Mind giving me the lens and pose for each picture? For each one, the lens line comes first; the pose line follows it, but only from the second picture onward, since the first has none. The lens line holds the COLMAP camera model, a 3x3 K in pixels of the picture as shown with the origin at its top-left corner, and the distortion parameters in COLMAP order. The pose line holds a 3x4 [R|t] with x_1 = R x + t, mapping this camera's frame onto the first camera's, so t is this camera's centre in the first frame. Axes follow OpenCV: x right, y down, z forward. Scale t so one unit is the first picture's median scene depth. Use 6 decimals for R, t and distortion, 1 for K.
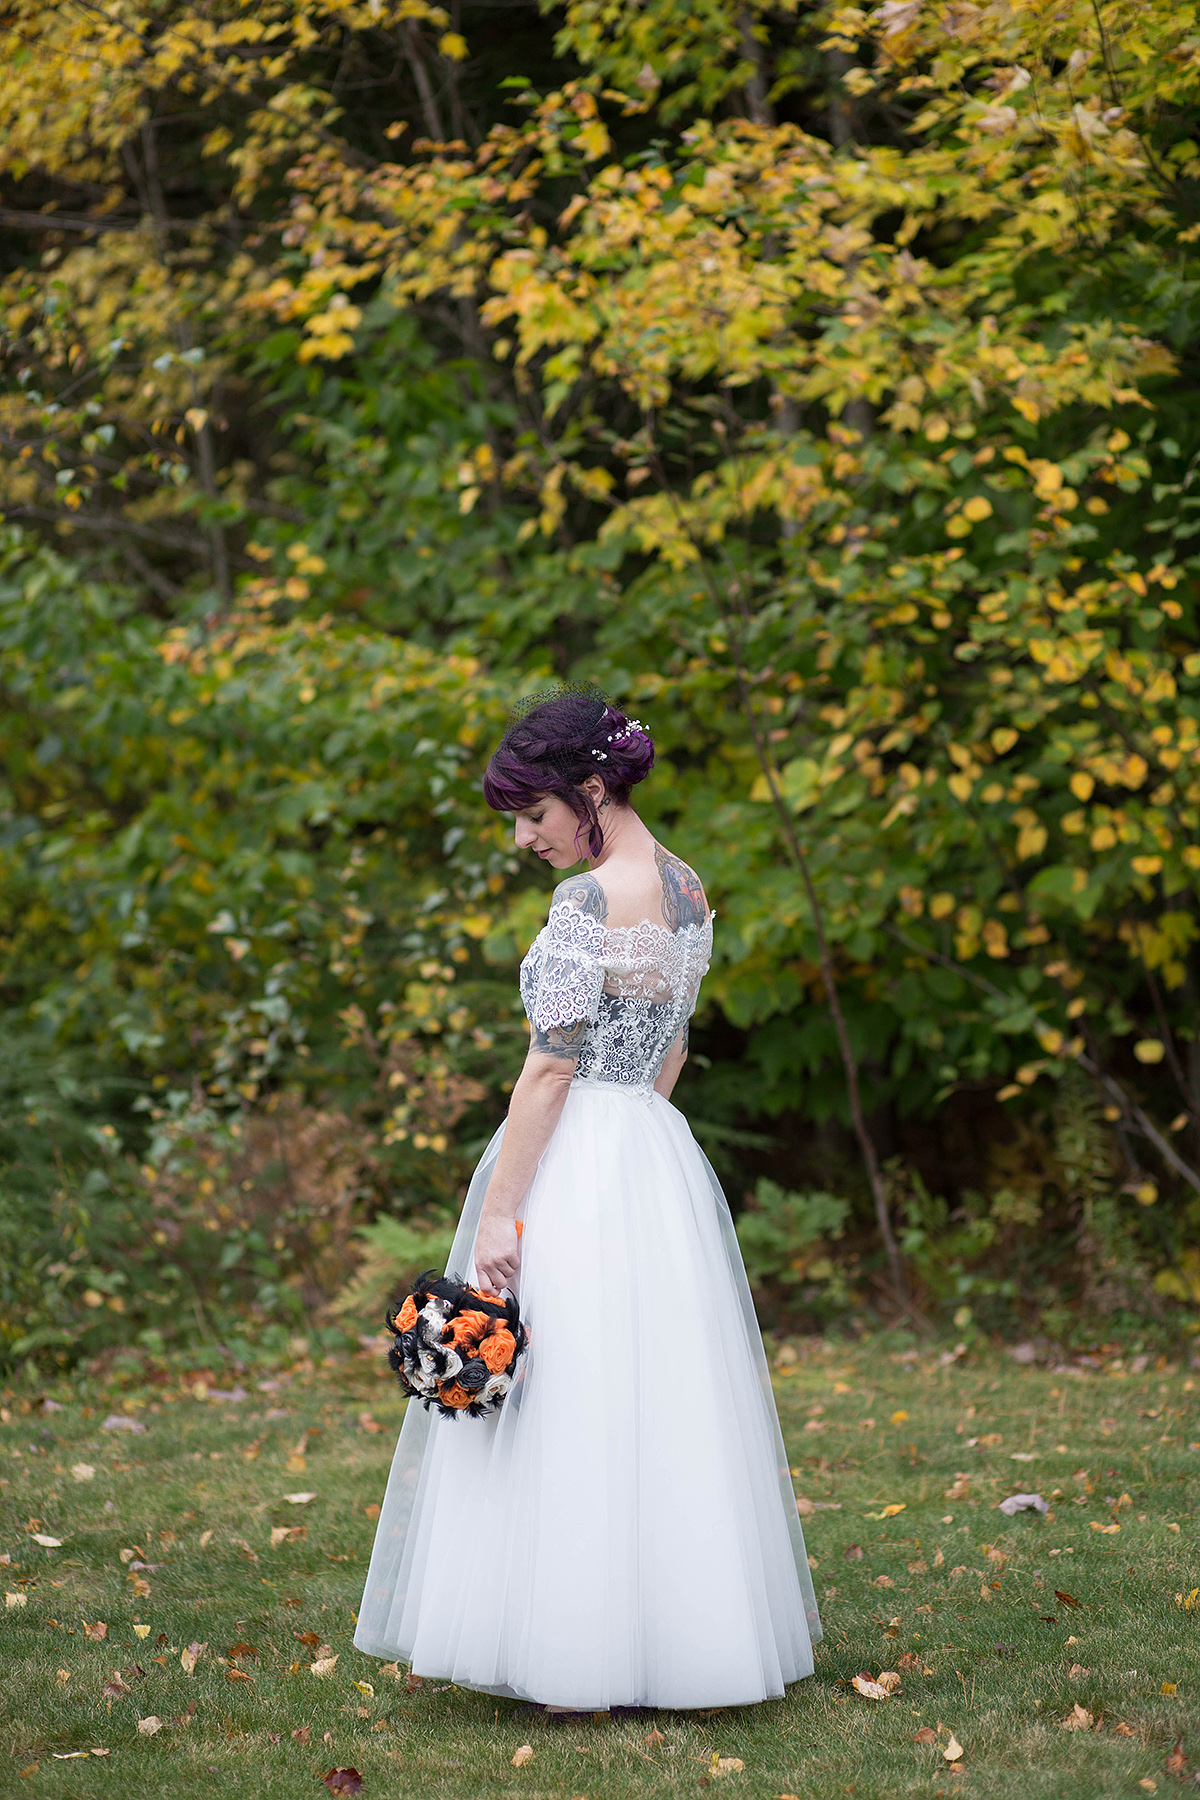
lens RADIAL K [[5488.3, 0, 600.0], [0, 5488.3, 900.0], [0, 0, 1]] dist [-0.010075, -3.852679]
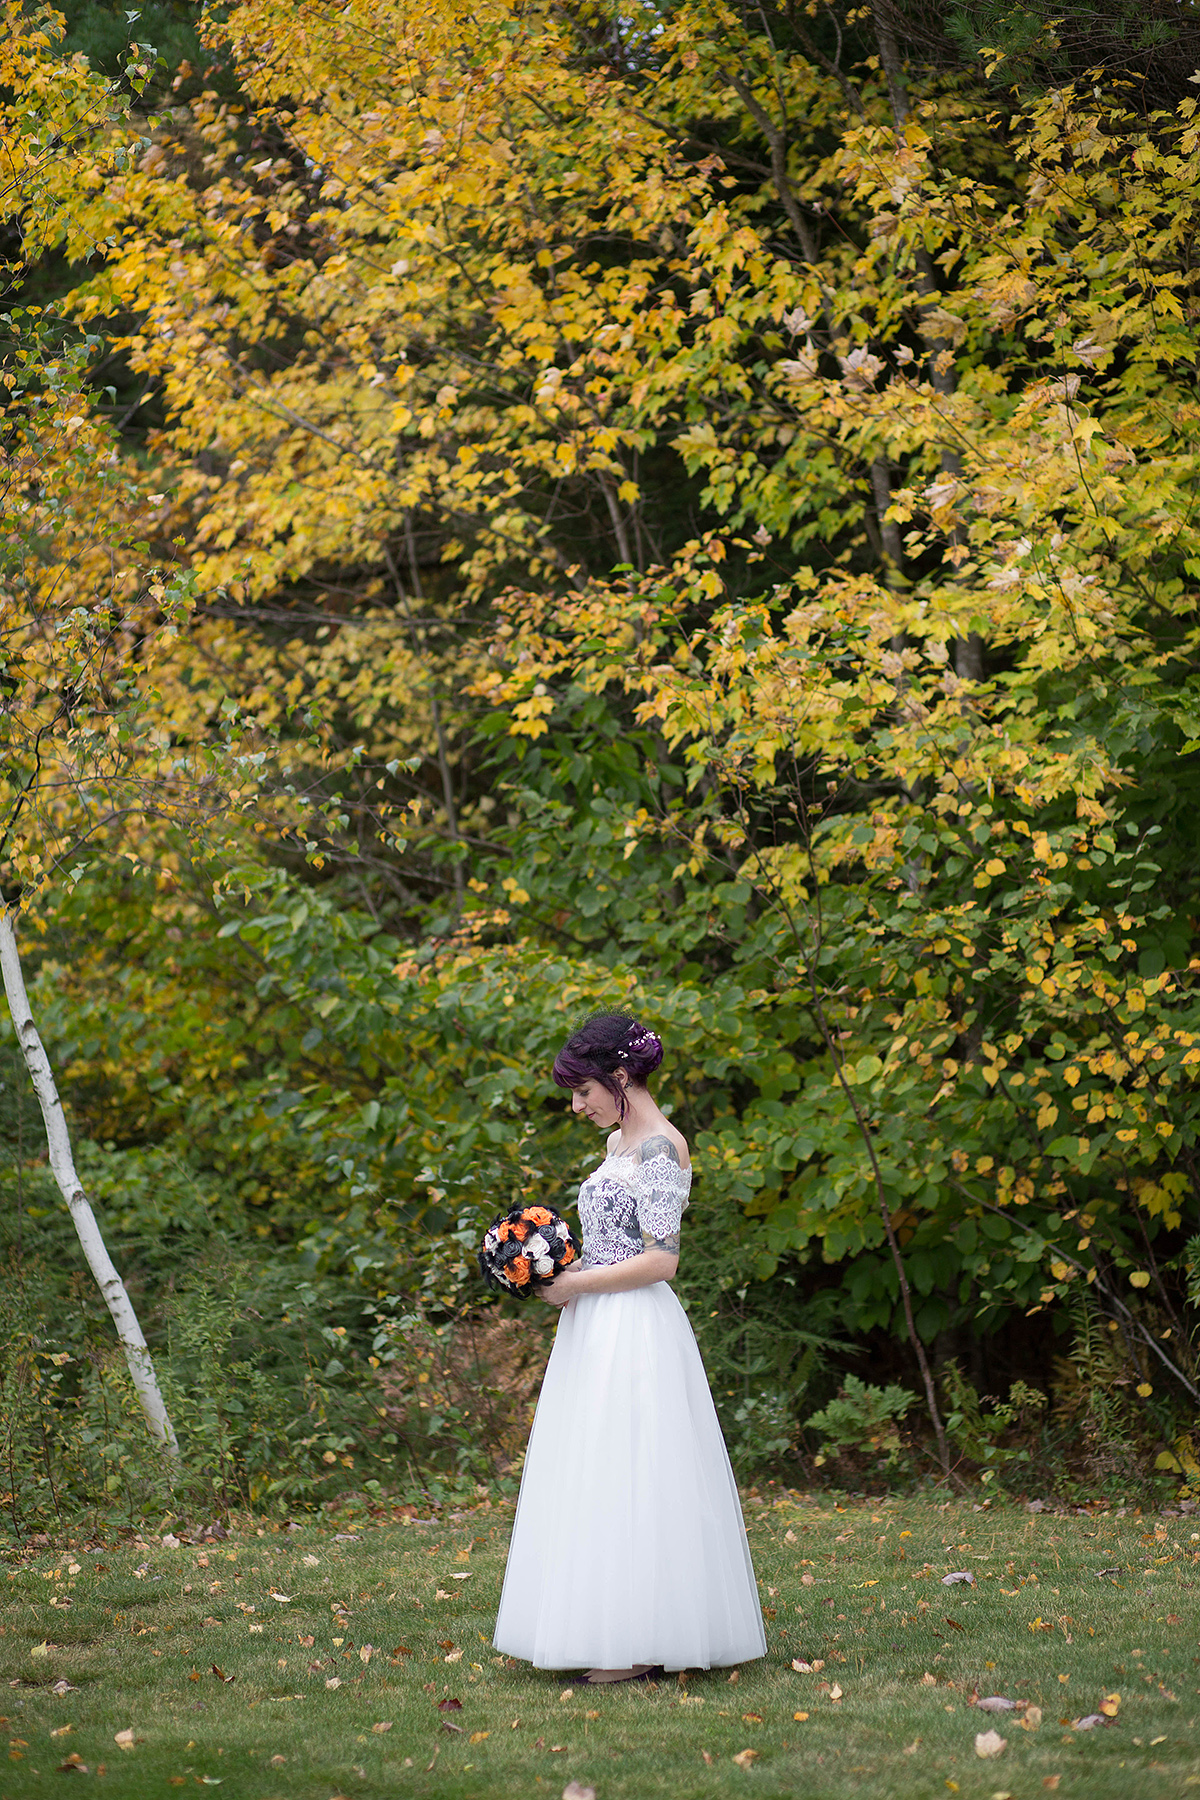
lens RADIAL K [[5488.3, 0, 600.0], [0, 5488.3, 900.0], [0, 0, 1]] dist [-0.010075, -3.852679]
pose [[0.998379, 0.003275, -0.056828, 0.046204], [-0.006088, 0.998760, -0.049403, 0.003014], [0.056596, 0.049669, 0.997161, -0.318535]]
